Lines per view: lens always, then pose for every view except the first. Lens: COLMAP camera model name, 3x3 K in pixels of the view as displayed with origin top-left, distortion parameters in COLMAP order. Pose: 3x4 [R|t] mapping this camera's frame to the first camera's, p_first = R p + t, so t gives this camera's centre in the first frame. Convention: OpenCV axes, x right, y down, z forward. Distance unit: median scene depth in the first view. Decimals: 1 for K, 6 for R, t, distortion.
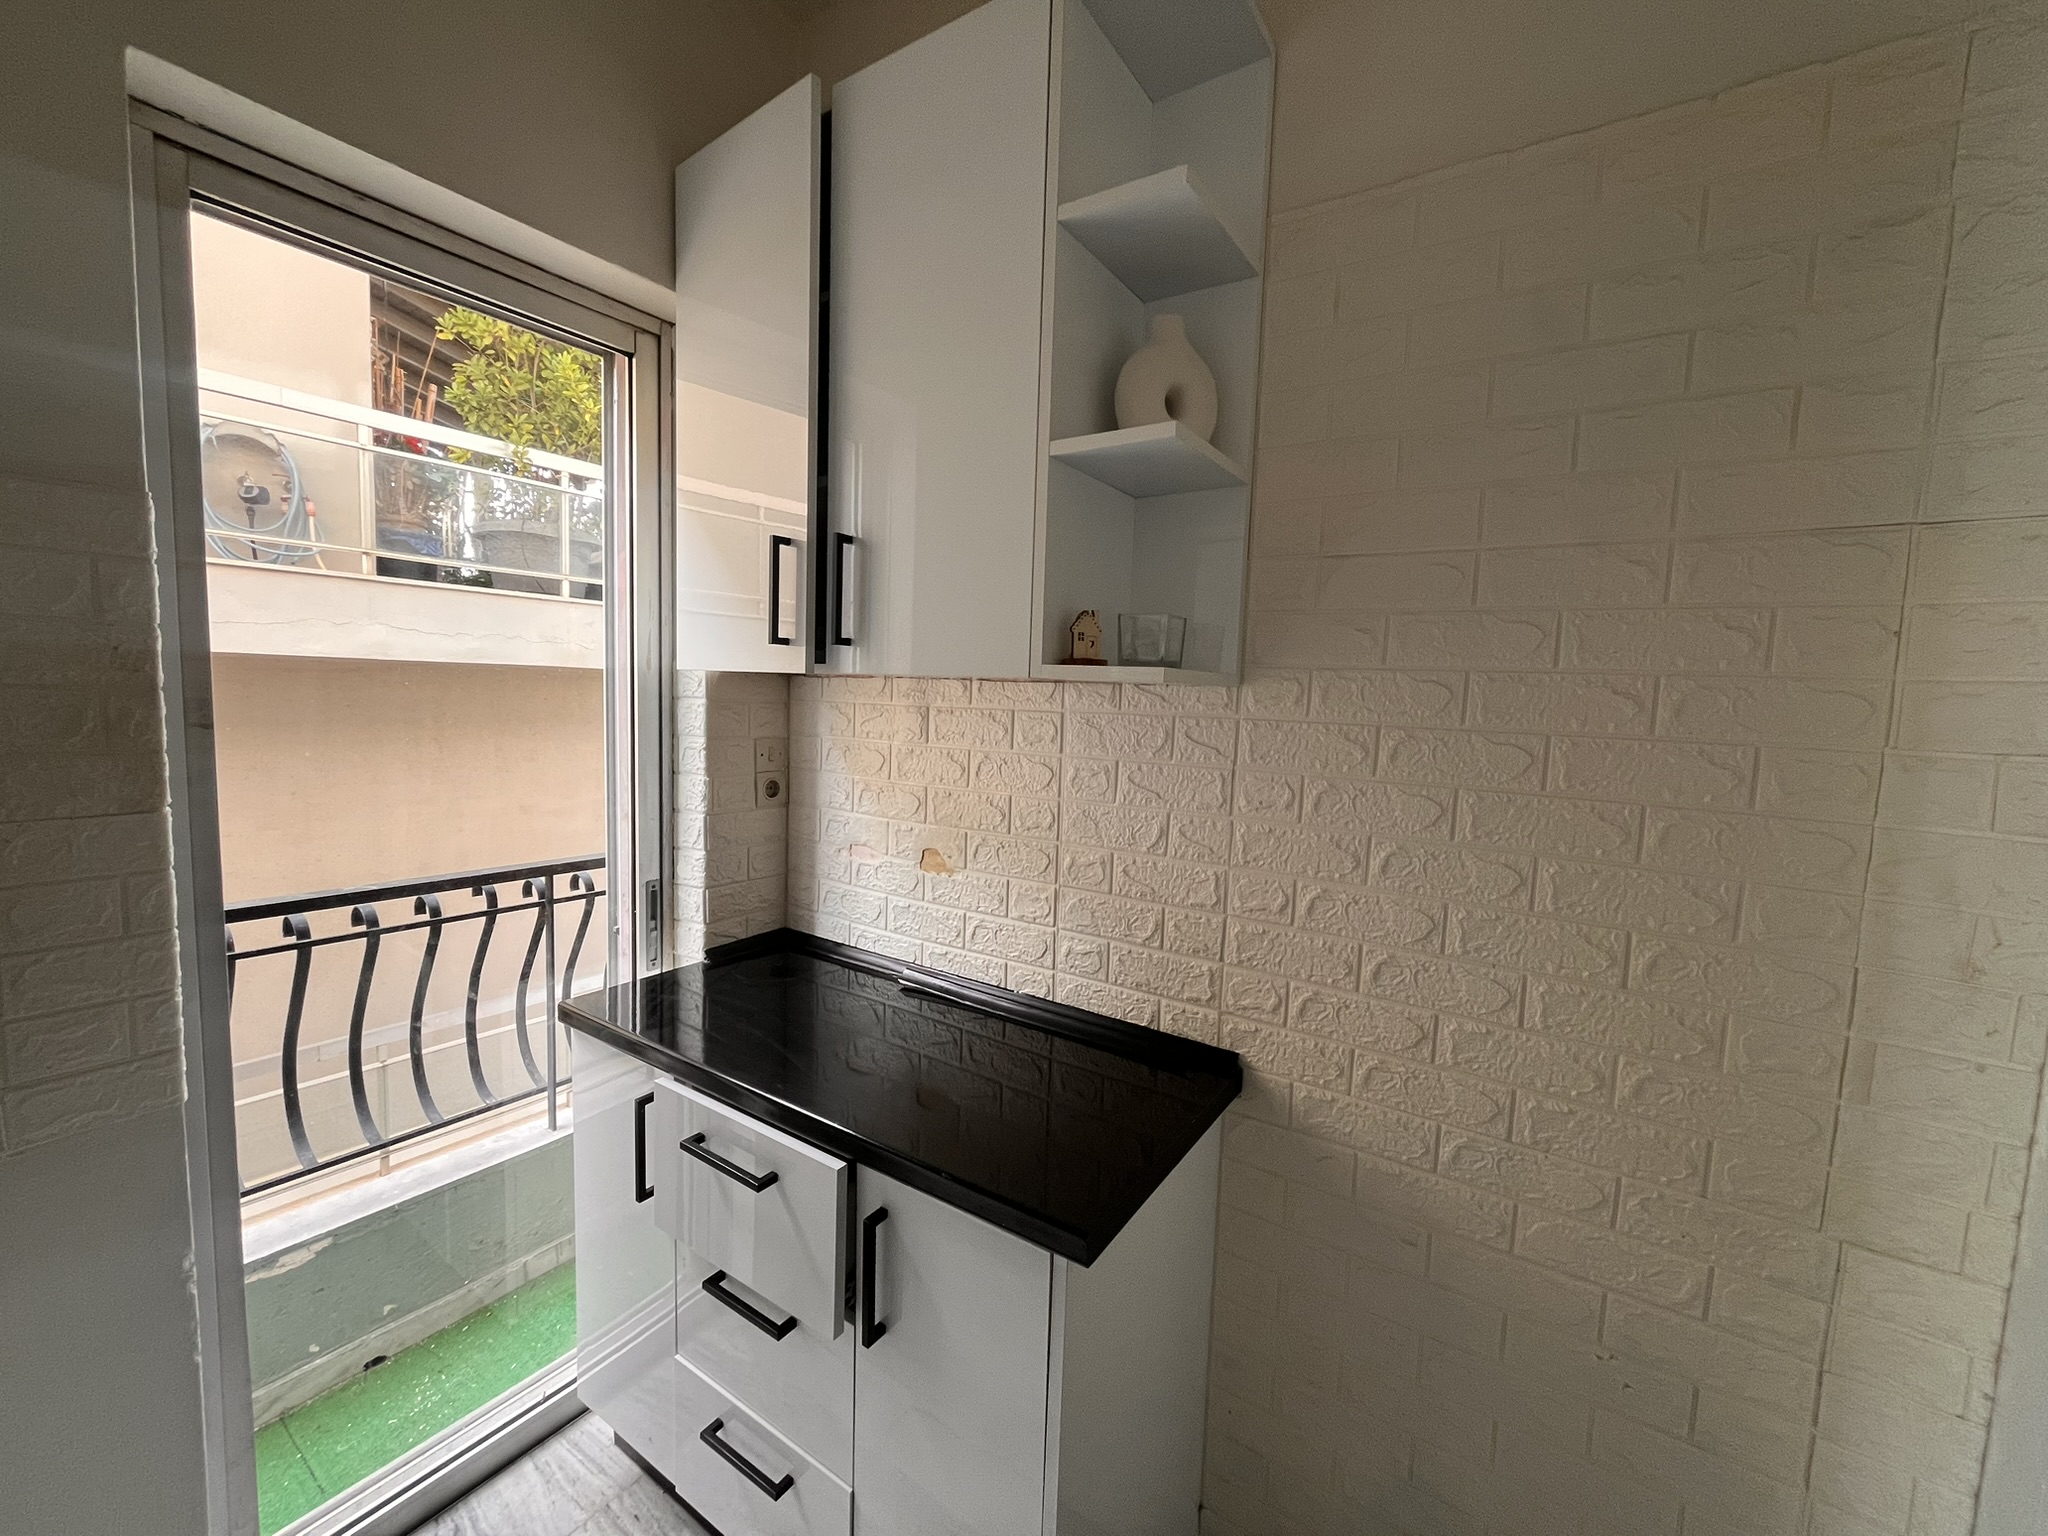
lens RADIAL K [[825.9, 0, 1020.6], [0, 825.9, 771.1], [0, 0, 1]] dist [0.001152, 0.000032]
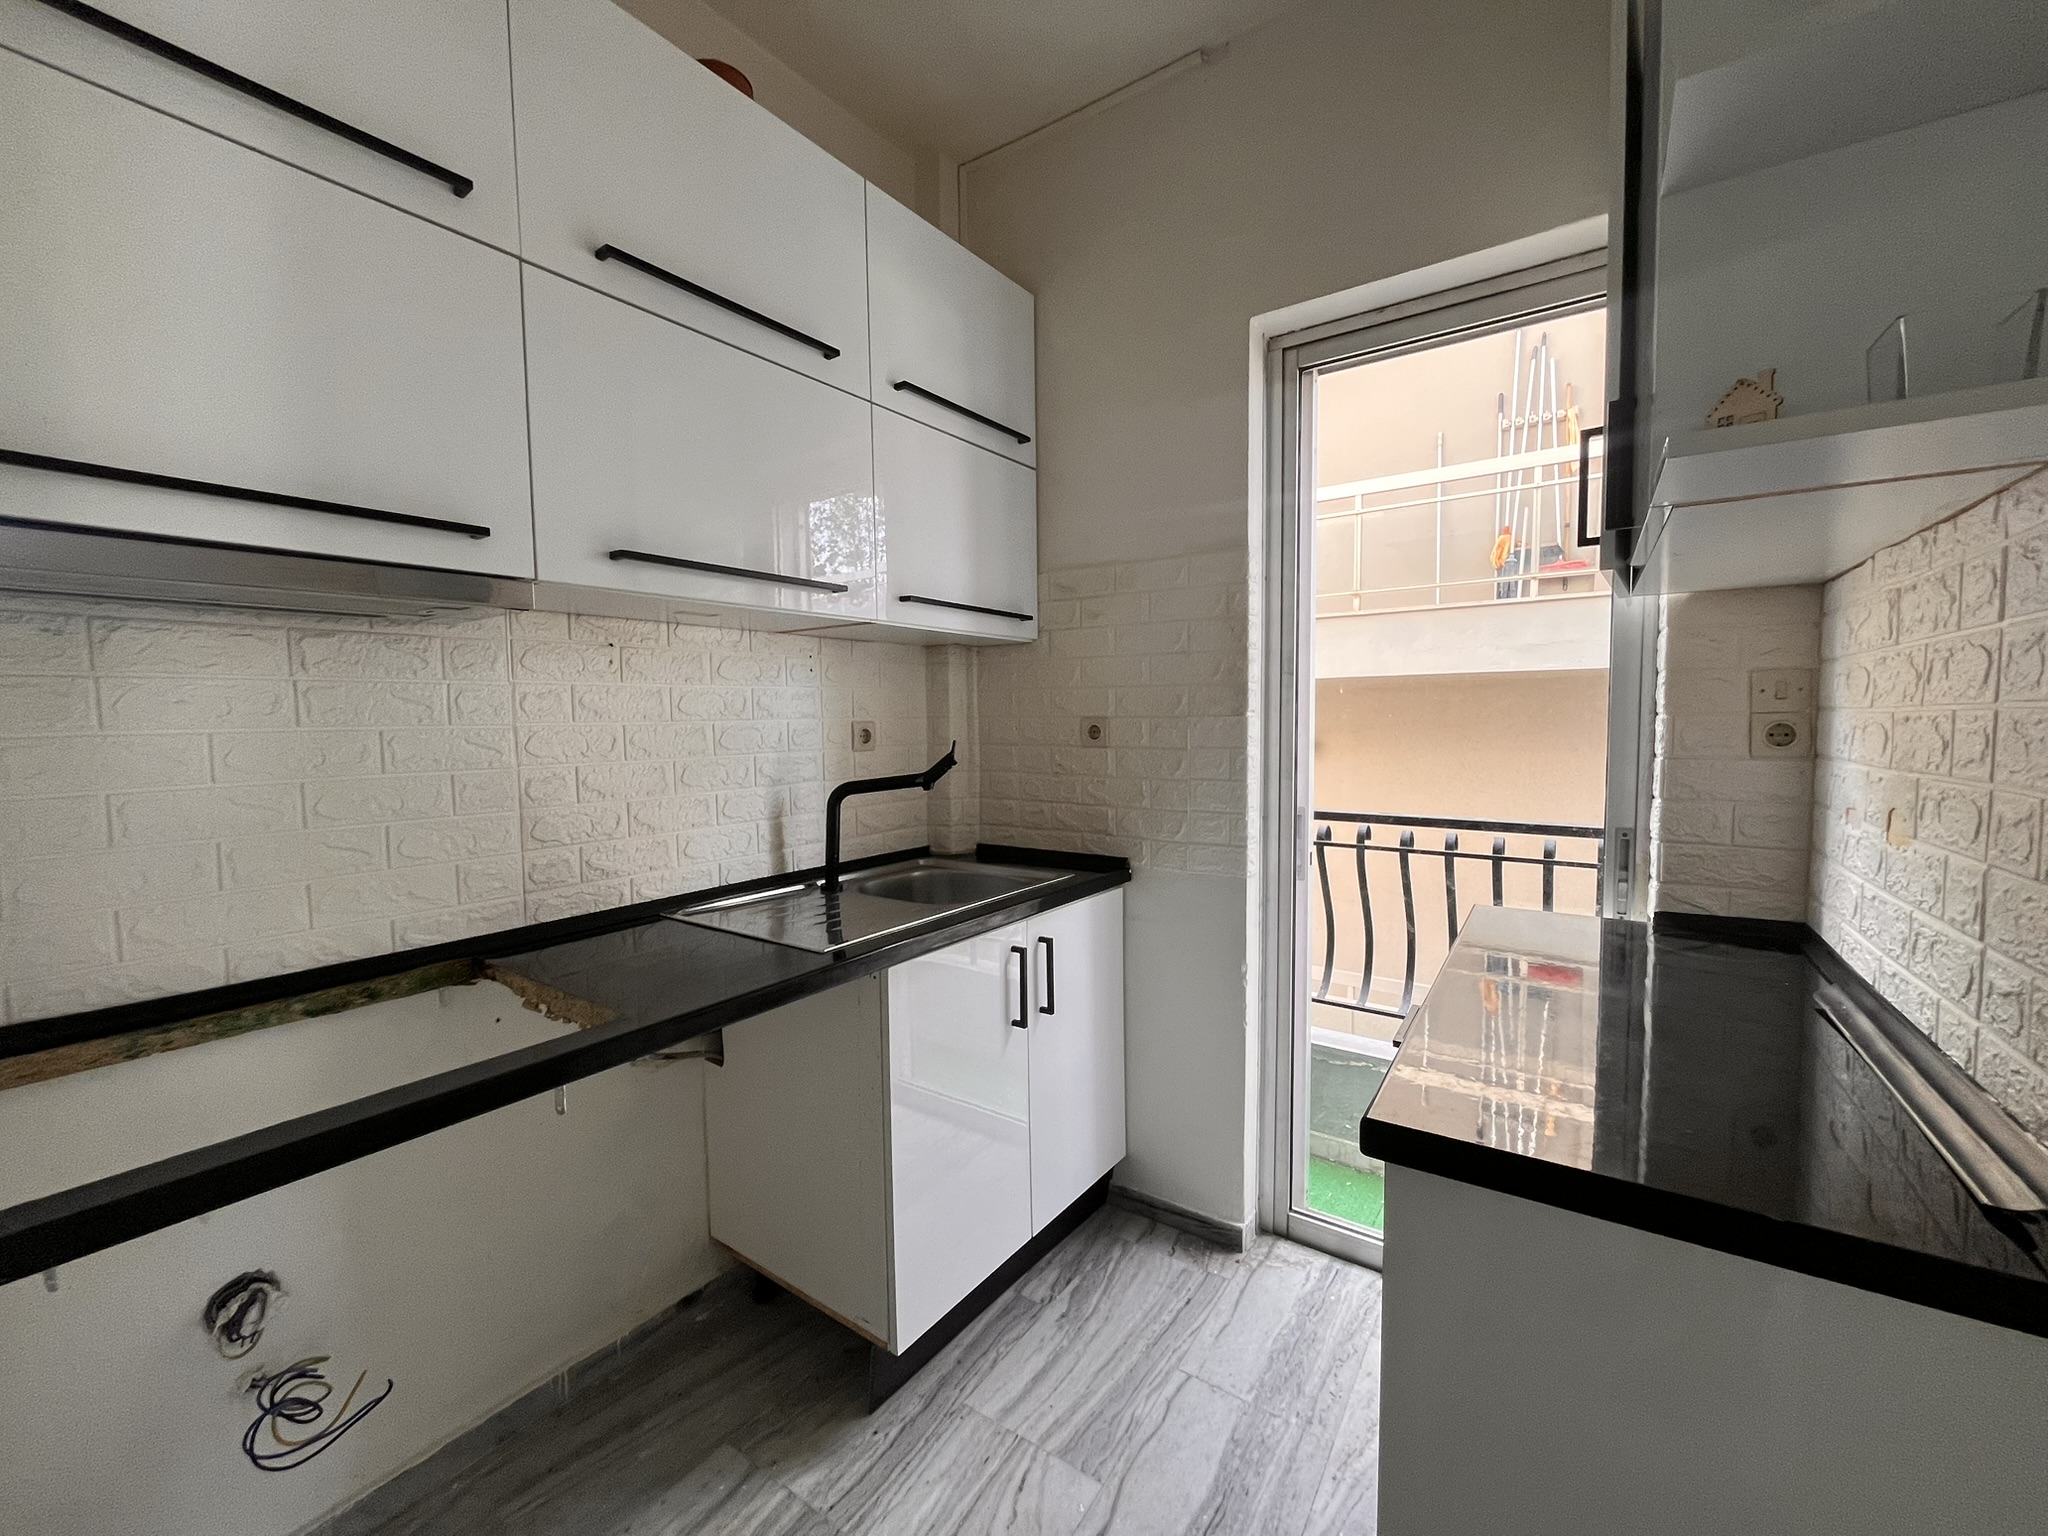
lens RADIAL K [[825.9, 0, 1017.3], [0, 825.9, 765.7], [0, 0, 1]] dist [0.001152, 0.000032]
pose [[-0.000573, 0.024501, -0.999700, 0.498920], [-0.087454, 0.995868, 0.024457, 0.098238], [0.996168, 0.087441, 0.001572, 0.298992]]
